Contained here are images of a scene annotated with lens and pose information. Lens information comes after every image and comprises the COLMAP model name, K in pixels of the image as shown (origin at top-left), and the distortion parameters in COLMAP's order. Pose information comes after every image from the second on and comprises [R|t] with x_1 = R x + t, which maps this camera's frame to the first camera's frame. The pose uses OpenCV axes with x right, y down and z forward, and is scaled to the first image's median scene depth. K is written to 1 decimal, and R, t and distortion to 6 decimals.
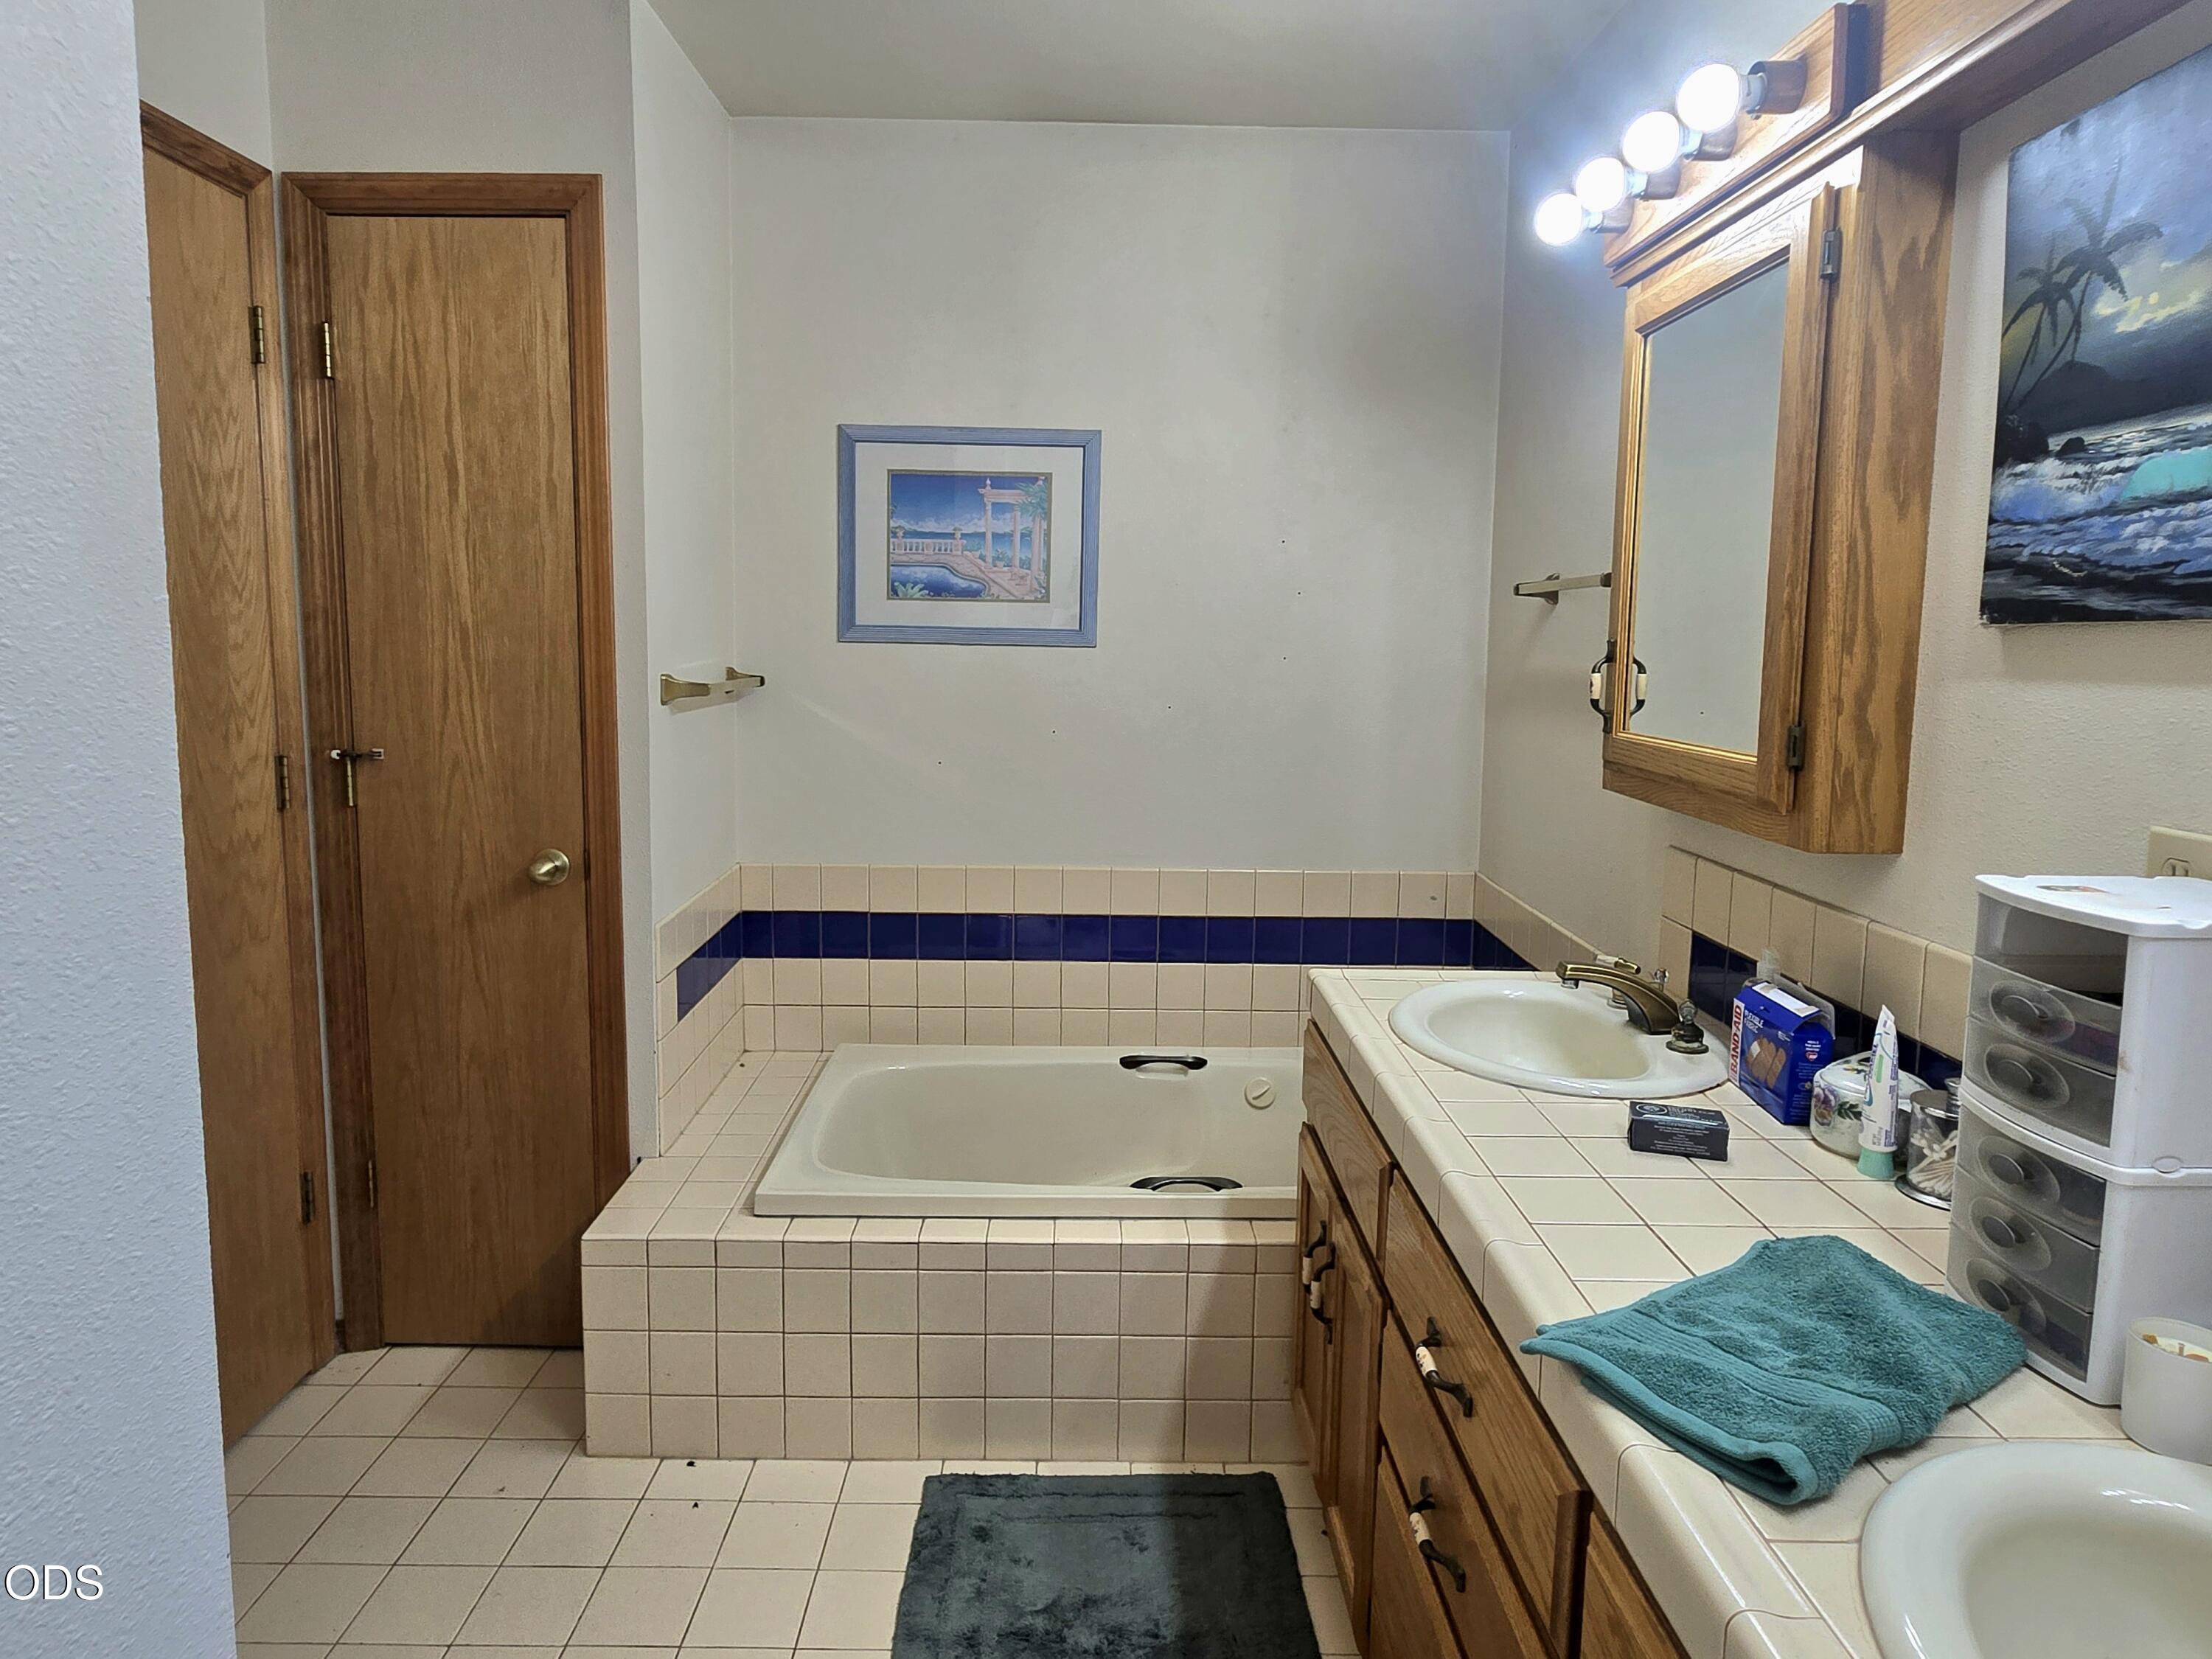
lens RADIAL K [[1322.6, 0, 1101.6], [0, 1322.6, 786.2], [0, 0, 1]] dist [-0.004109, -0.000482]
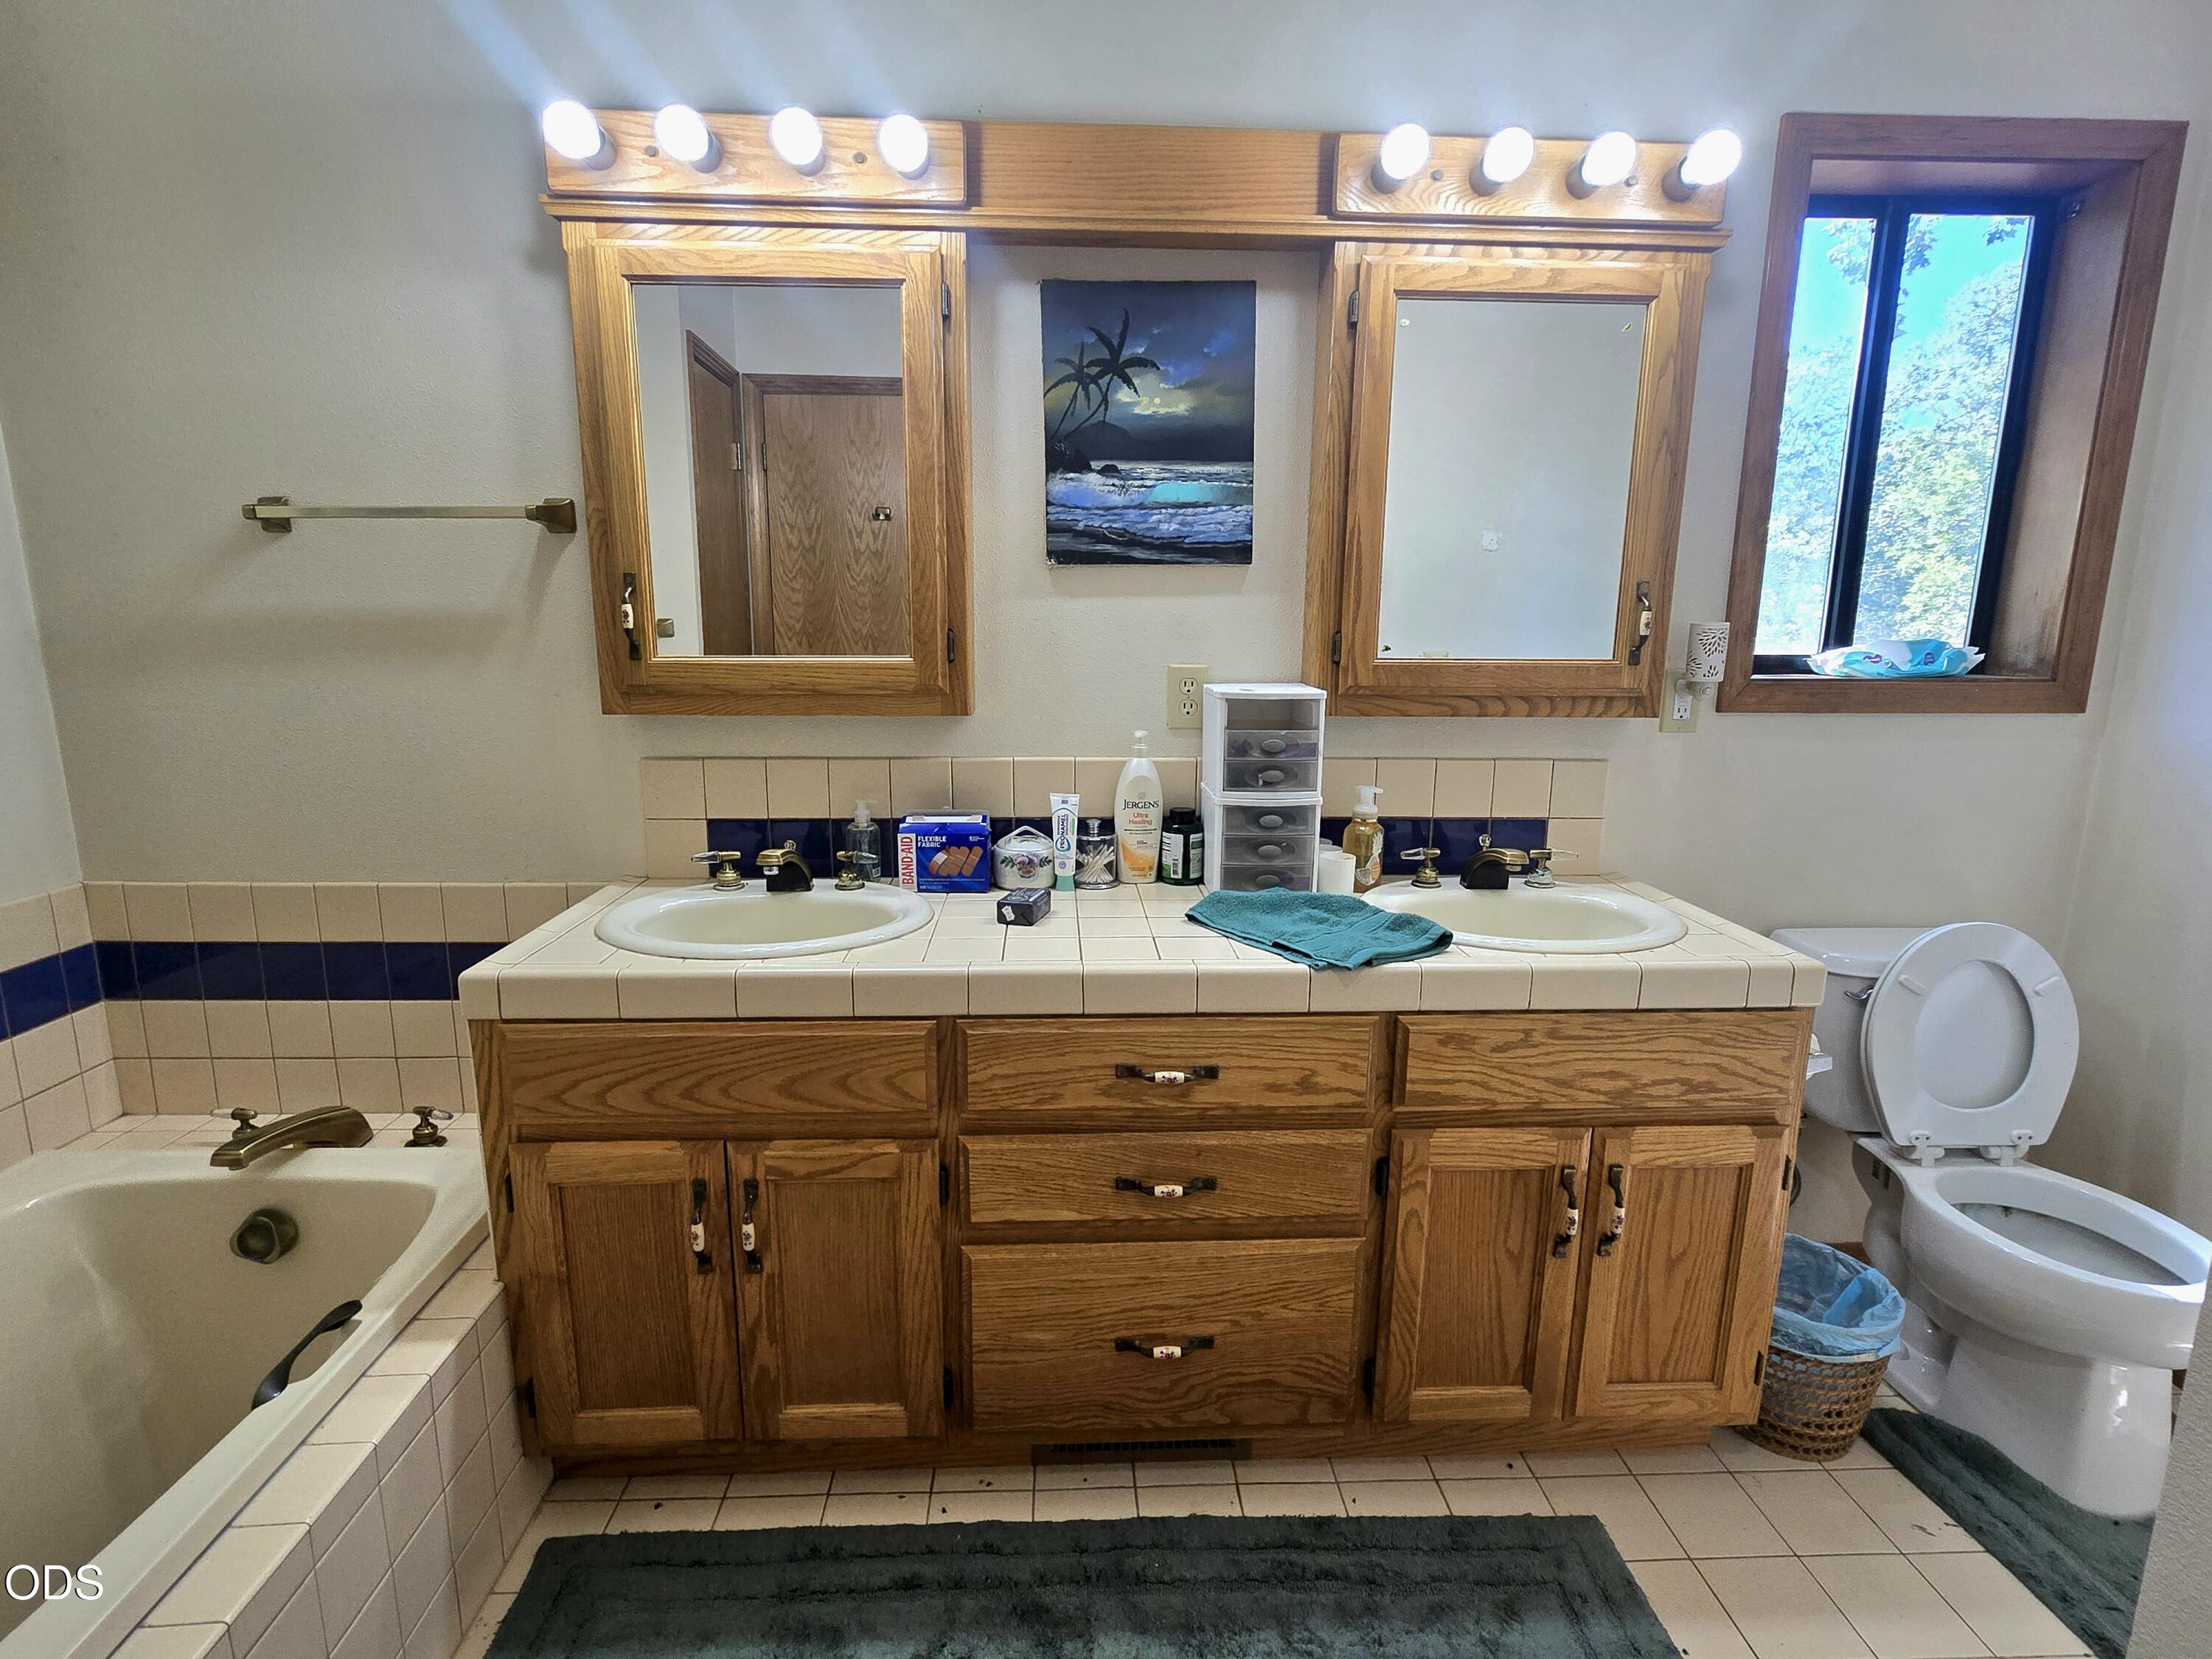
lens RADIAL K [[1122.3, 0, 1079.6], [0, 1122.3, 832.5], [0, 0, 1]] dist [0.001548, 0.000194]
pose [[-0.020862, -0.214671, 0.976464, -0.906926], [0.108763, 0.970392, 0.215660, -0.100997], [-0.993849, 0.110703, 0.003104, 1.060403]]
